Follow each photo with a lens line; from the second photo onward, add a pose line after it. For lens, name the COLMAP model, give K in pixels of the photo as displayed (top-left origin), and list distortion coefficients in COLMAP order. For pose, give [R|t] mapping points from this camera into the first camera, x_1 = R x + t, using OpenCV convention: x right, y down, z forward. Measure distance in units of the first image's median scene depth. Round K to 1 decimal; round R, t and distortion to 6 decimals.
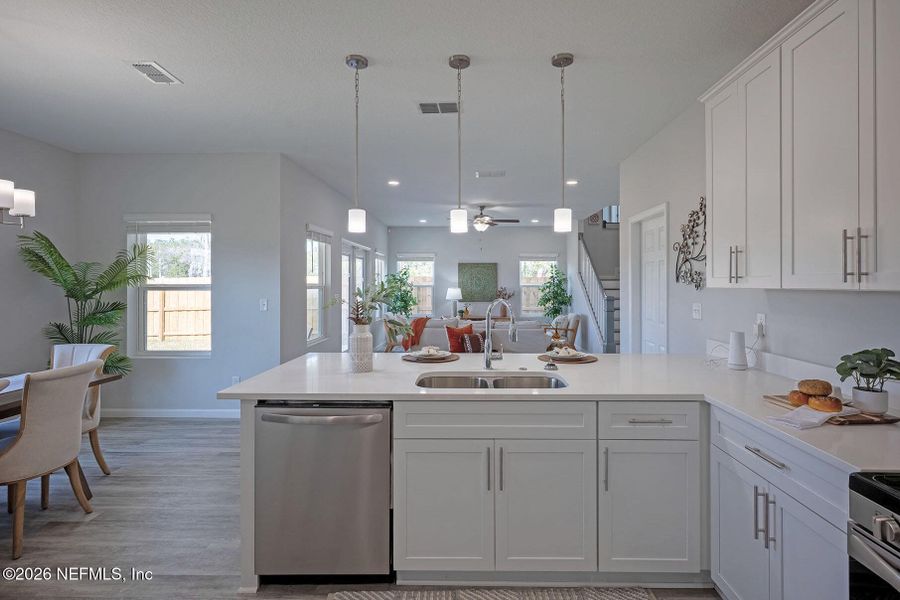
lens RADIAL K [[435.1, 0, 468.3], [0, 435.1, 283.1], [0, 0, 1]] dist [-0.000402, 0.002044]
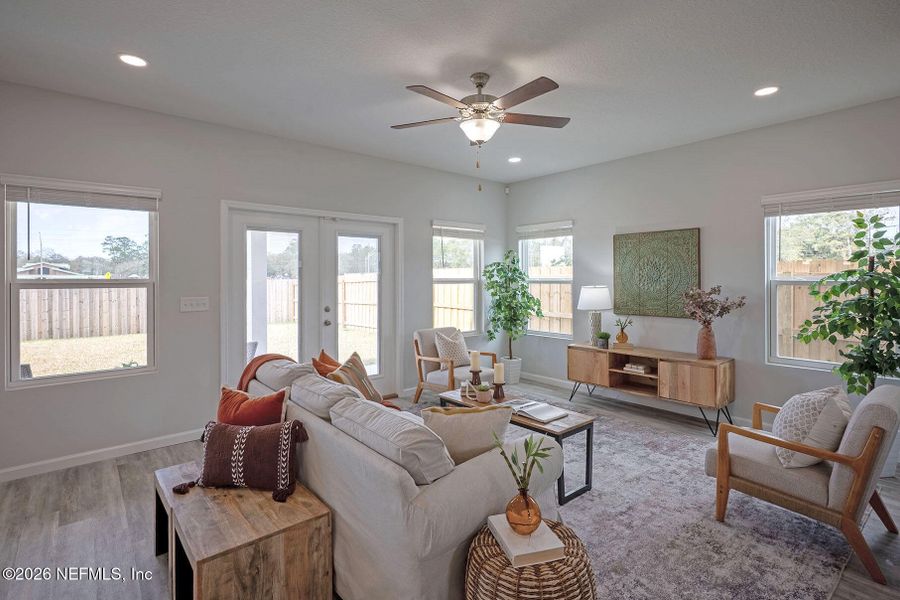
lens RADIAL K [[435.1, 0, 454.3], [0, 435.1, 275.0], [0, 0, 1]] dist [-0.000402, 0.002044]
pose [[0.661892, -0.007671, -0.749560, 0.288491], [0.004829, 0.999971, -0.005970, 0.001339], [0.749583, 0.000332, 0.661910, 0.695360]]
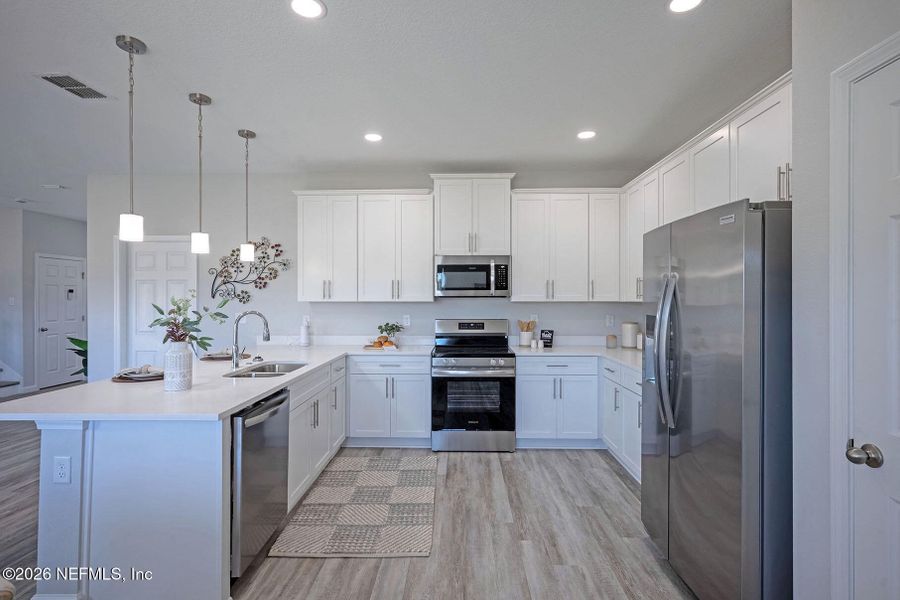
lens RADIAL K [[435.1, 0, 448.5], [0, 435.1, 297.7], [0, 0, 1]] dist [-0.000402, 0.002044]
pose [[0.017402, 0.003217, 0.999843, -0.363285], [-0.001258, 0.999994, -0.003196, 0.000520], [-0.999848, -0.001203, 0.017406, 0.123288]]
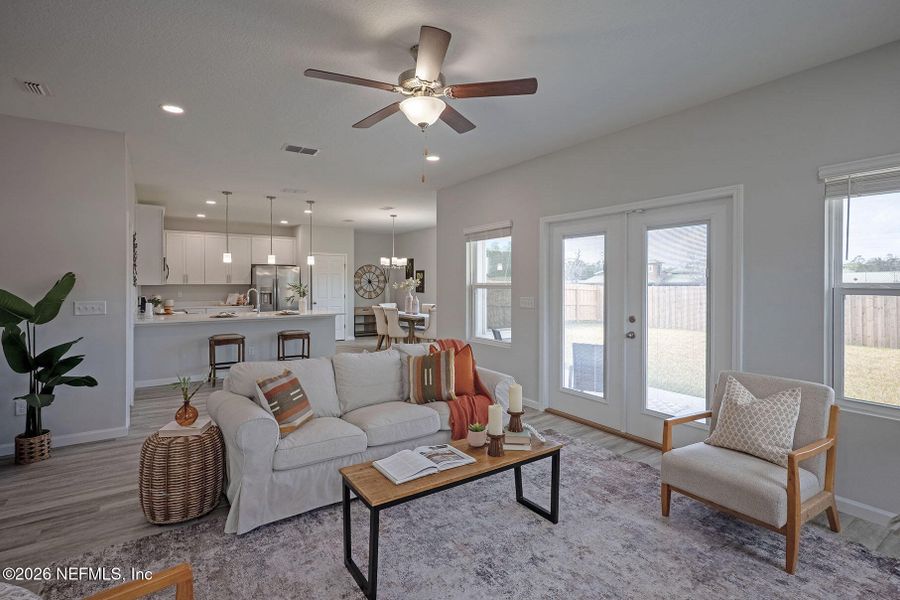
lens RADIAL K [[435.1, 0, 453.4], [0, 435.1, 285.6], [0, 0, 1]] dist [-0.000402, 0.002044]
pose [[-0.817431, 0.002296, -0.576022, 0.193052], [0.000575, 0.999995, 0.003171, 0.002726], [0.576026, 0.002261, -0.817428, 1.227719]]
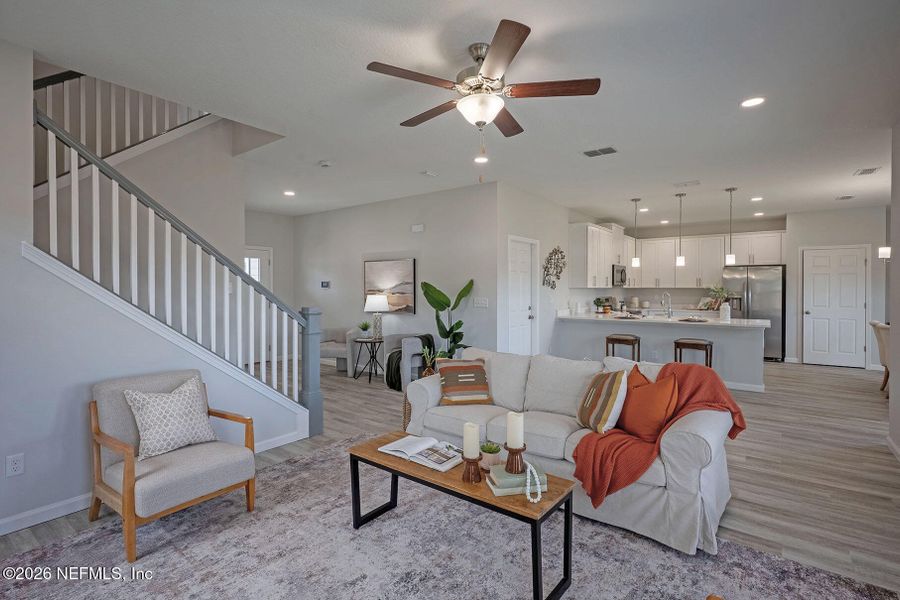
lens RADIAL K [[435.1, 0, 450.6], [0, 435.1, 288.8], [0, 0, 1]] dist [-0.000402, 0.002044]
pose [[-0.804767, -0.003811, 0.593578, -0.140051], [-0.002759, 0.999993, 0.002679, 0.004100], [-0.593584, 0.000518, -0.804772, 1.218949]]
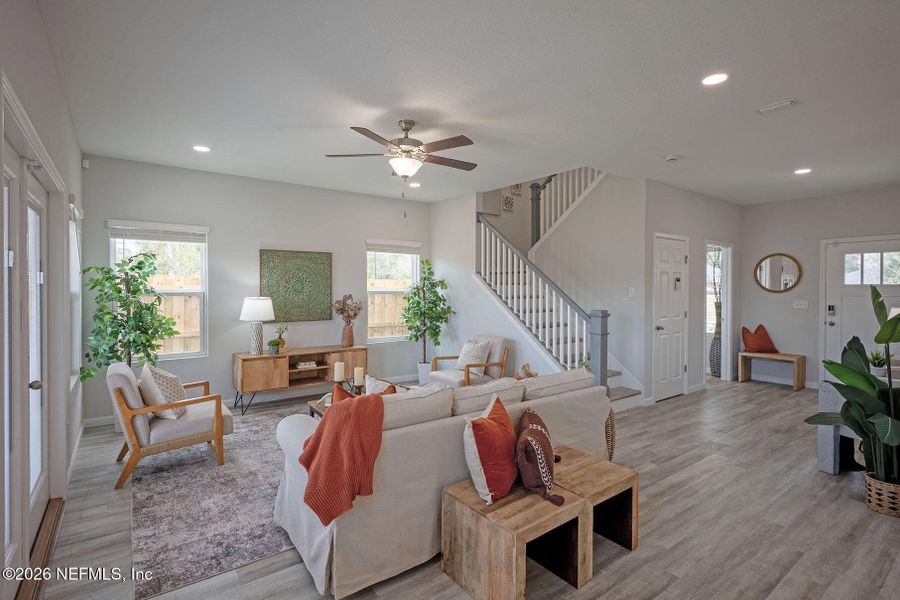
lens RADIAL K [[435.1, 0, 444.9], [0, 435.1, 293.6], [0, 0, 1]] dist [-0.000402, 0.002044]
pose [[0.800451, -0.007545, 0.599350, -0.202505], [-0.002428, 0.999872, 0.015829, -0.002045], [-0.599393, -0.014125, 0.800331, 0.578355]]
